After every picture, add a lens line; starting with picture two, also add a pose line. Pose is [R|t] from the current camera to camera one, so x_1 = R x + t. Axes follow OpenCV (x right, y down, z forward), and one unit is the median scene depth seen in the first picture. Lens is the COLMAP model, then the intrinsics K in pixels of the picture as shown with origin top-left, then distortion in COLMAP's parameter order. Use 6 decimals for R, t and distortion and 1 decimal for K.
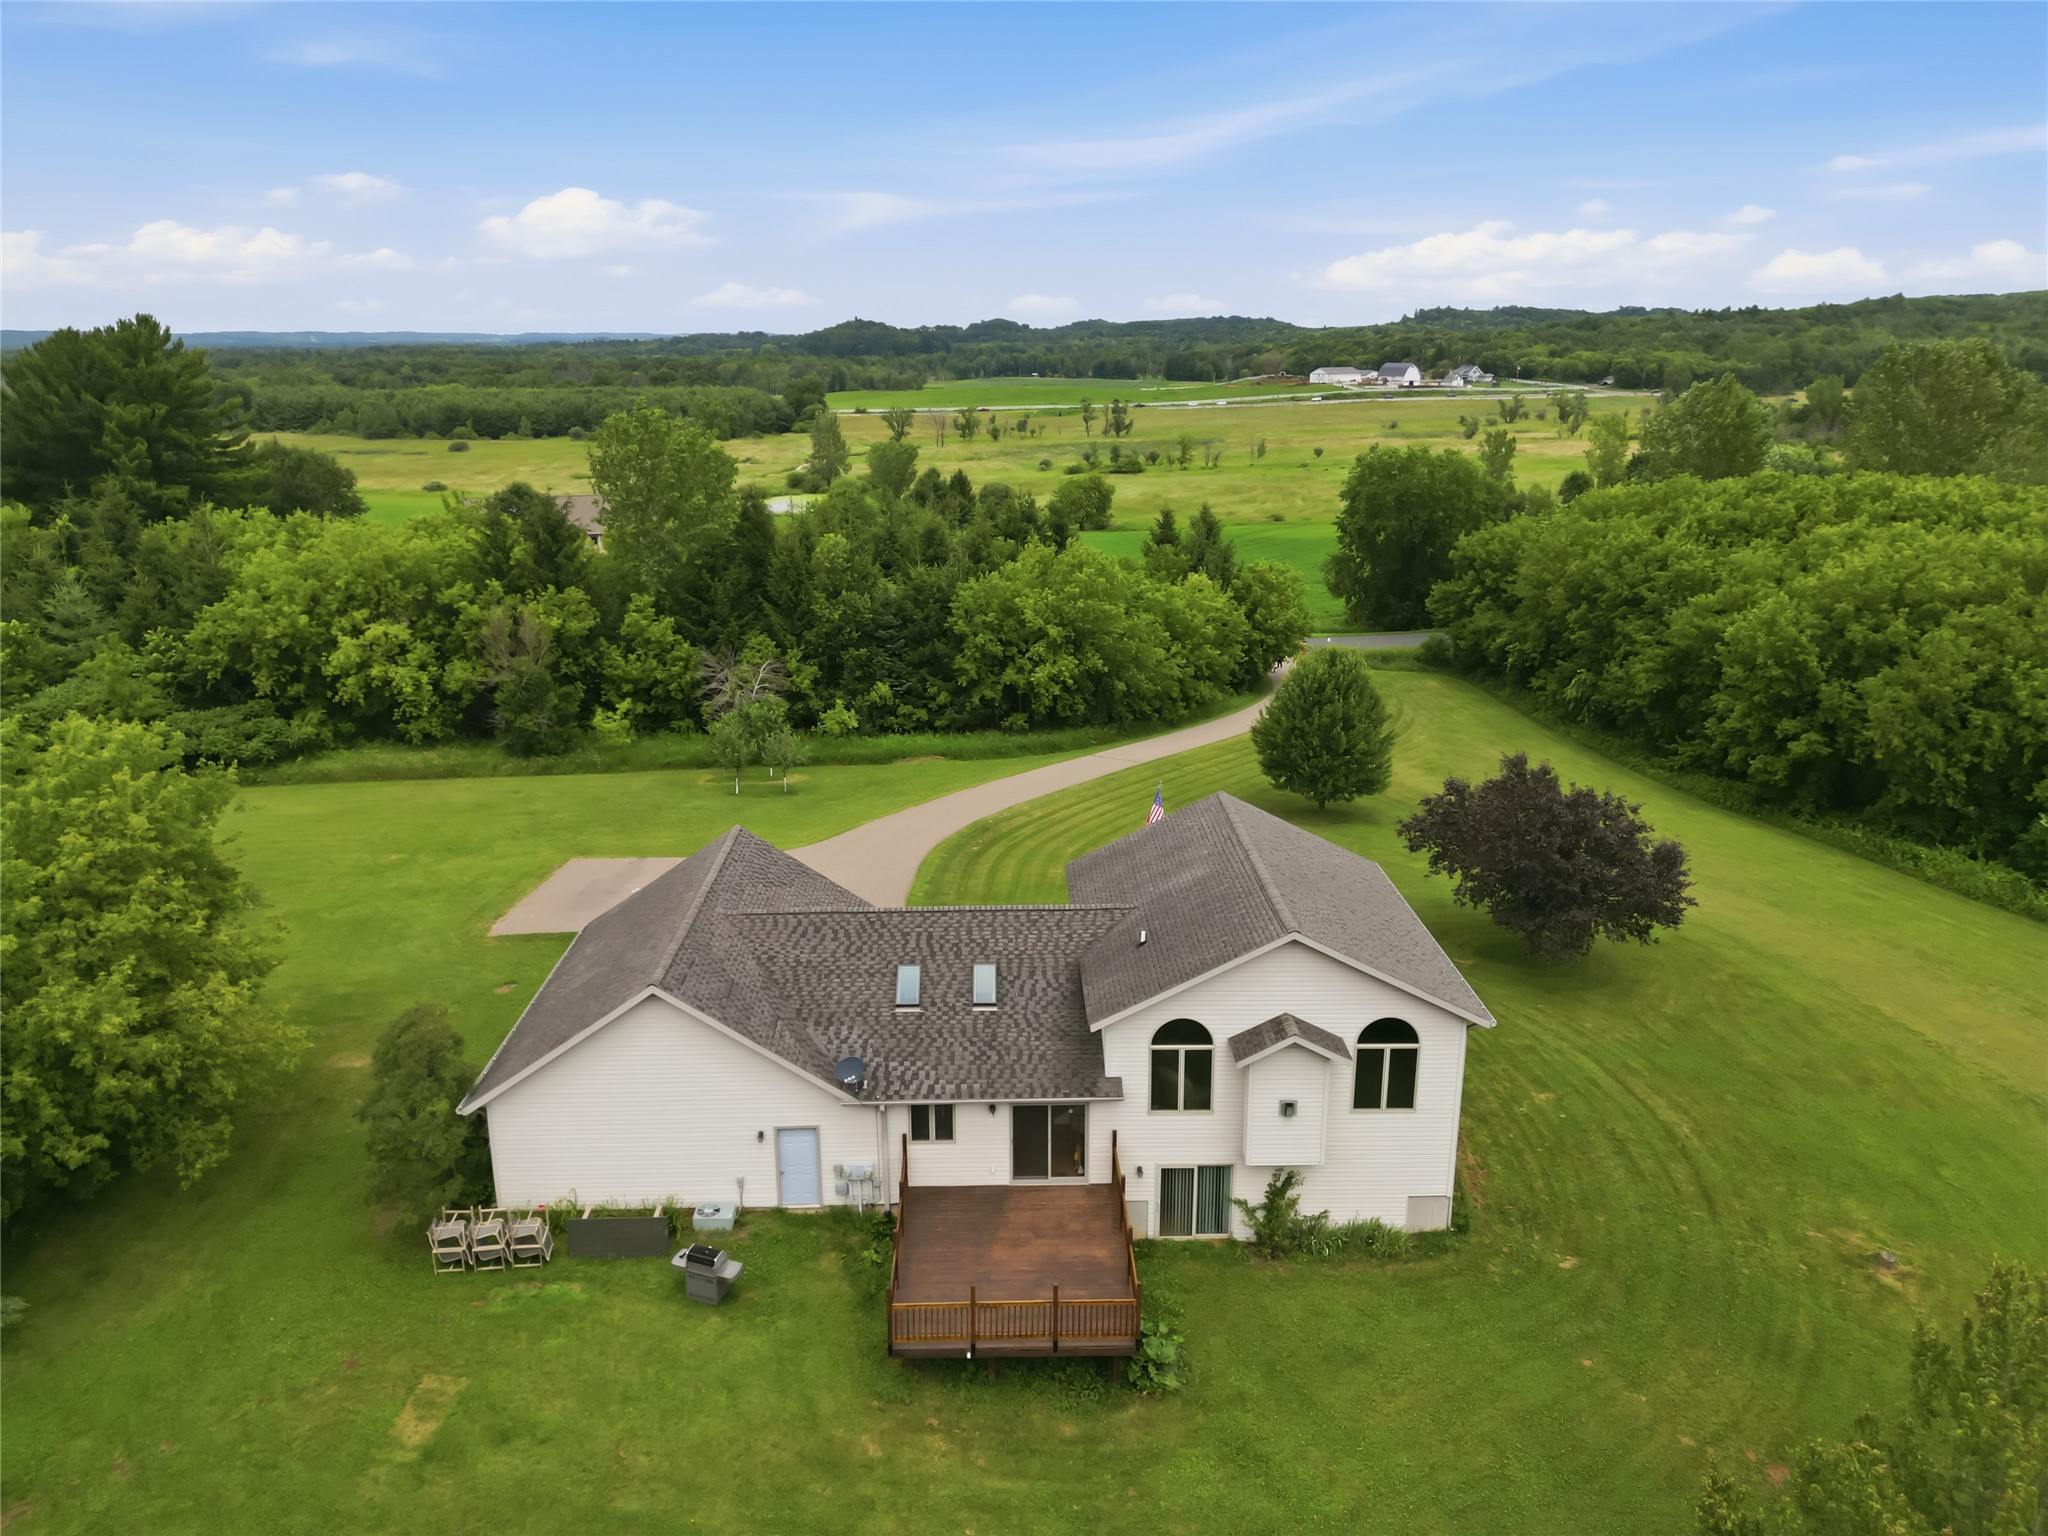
lens RADIAL K [[1423.1, 0, 1014.6], [0, 1423.1, 763.5], [0, 0, 1]] dist [0.079392, -0.079917]
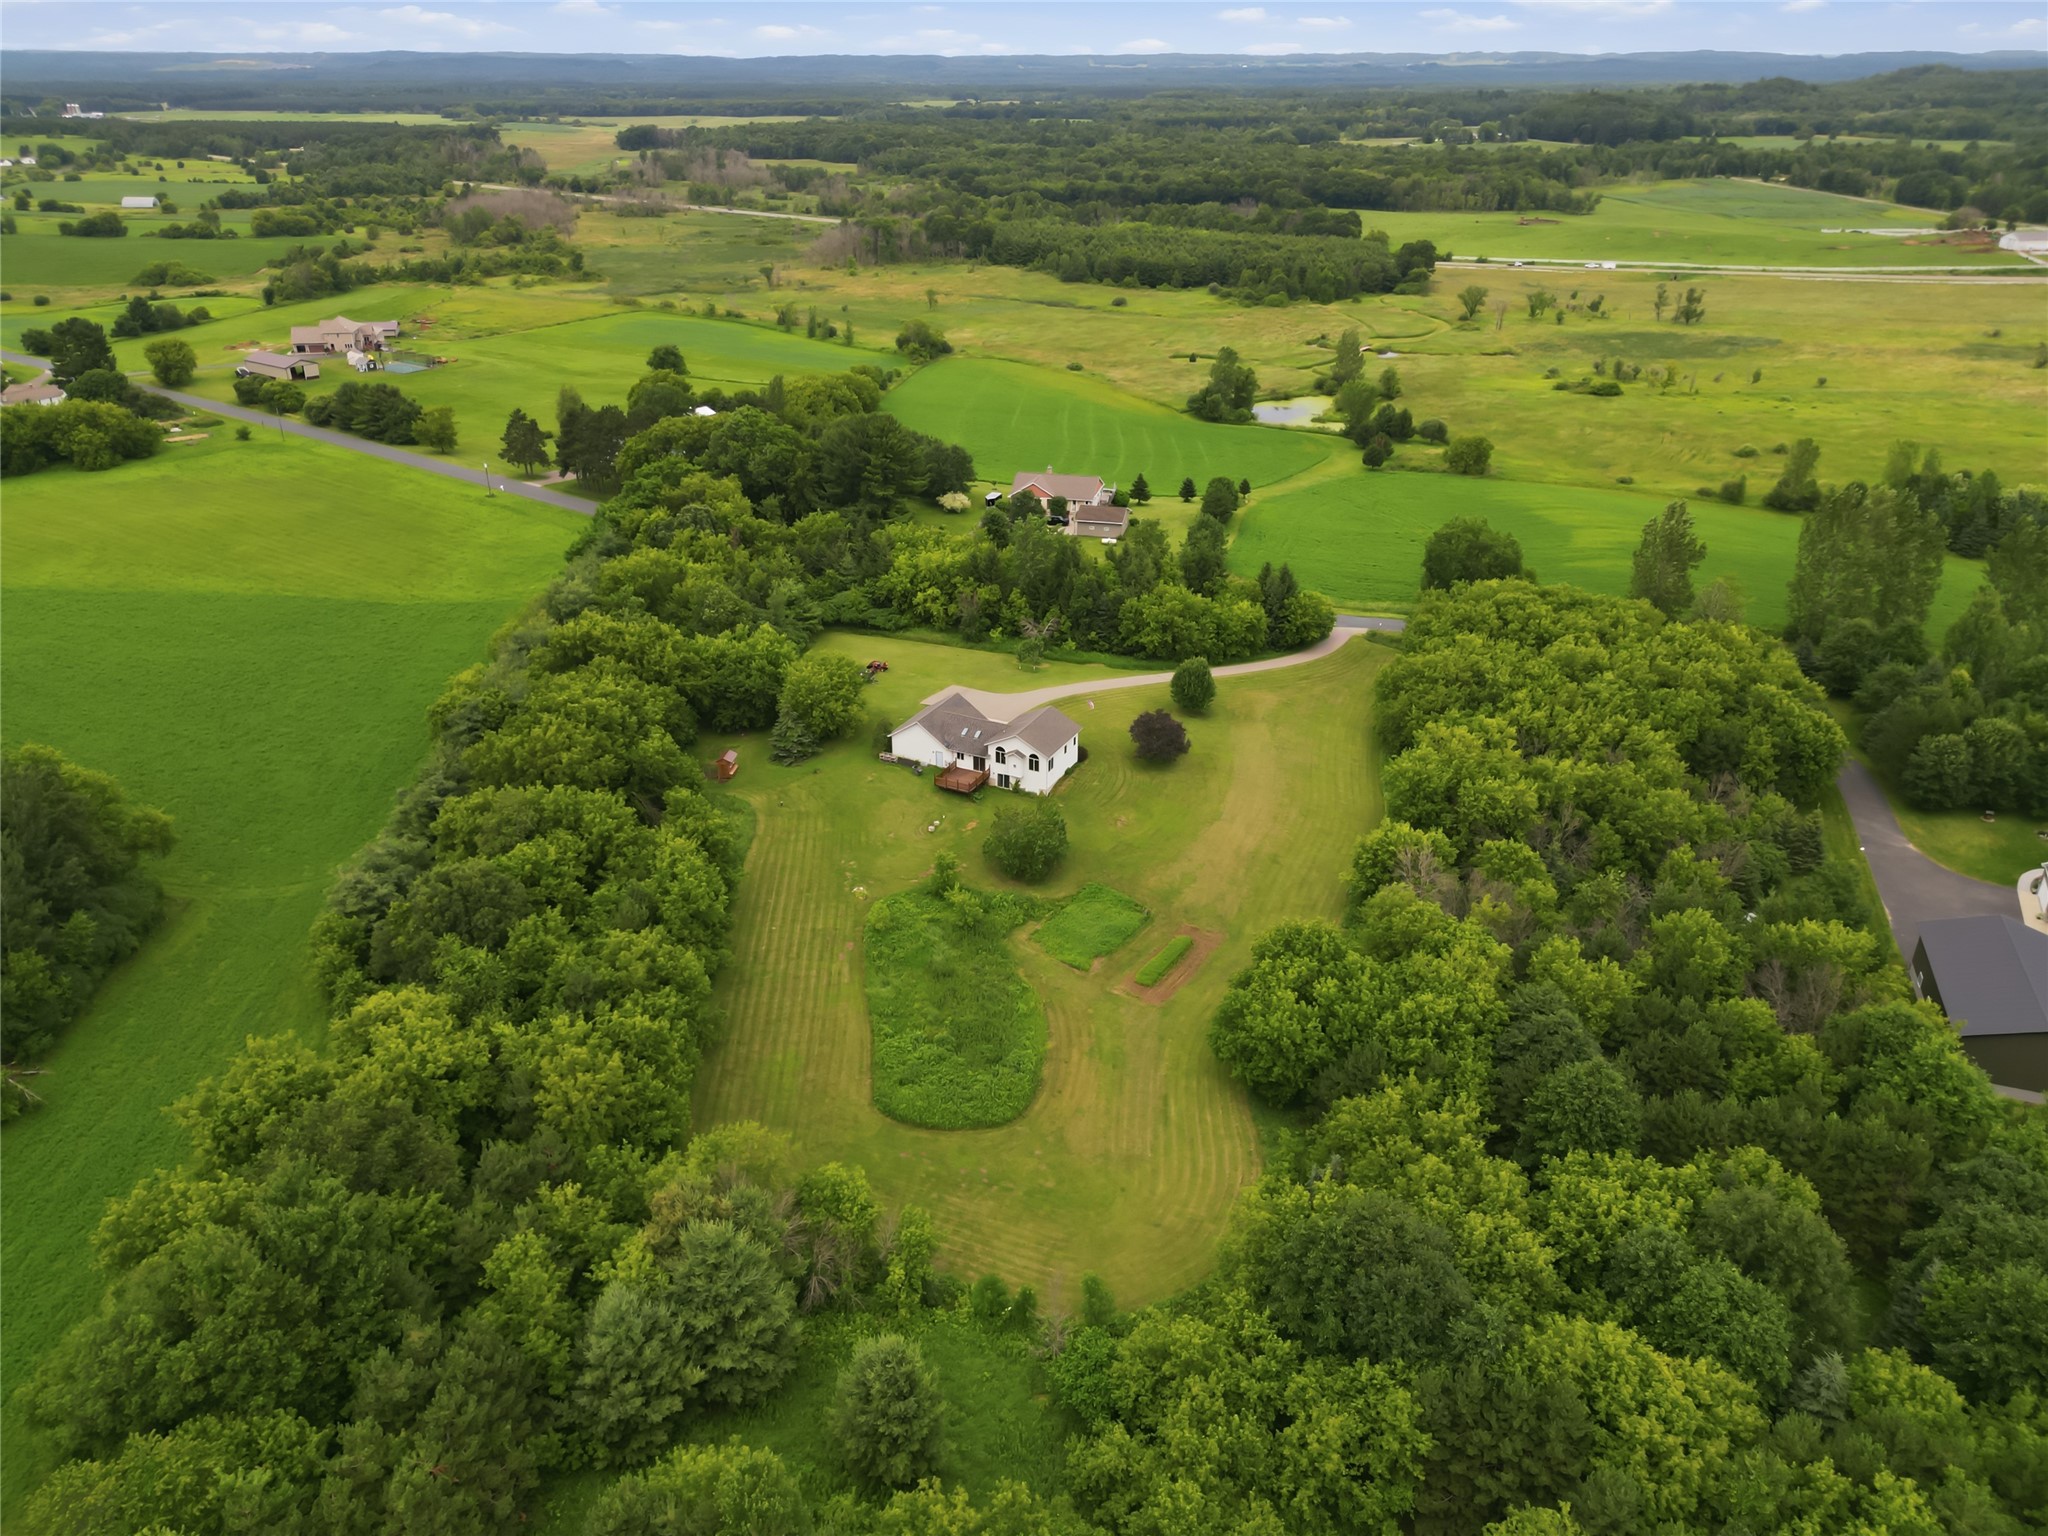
lens RADIAL K [[1423.1, 0, 1014.6], [0, 1423.1, 763.5], [0, 0, 1]] dist [0.079392, -0.079917]
pose [[0.886101, 0.207909, -0.414246, 1.024204], [-0.137788, 0.971504, 0.192860, -0.343093], [0.442539, -0.113815, 0.889497, -1.610893]]
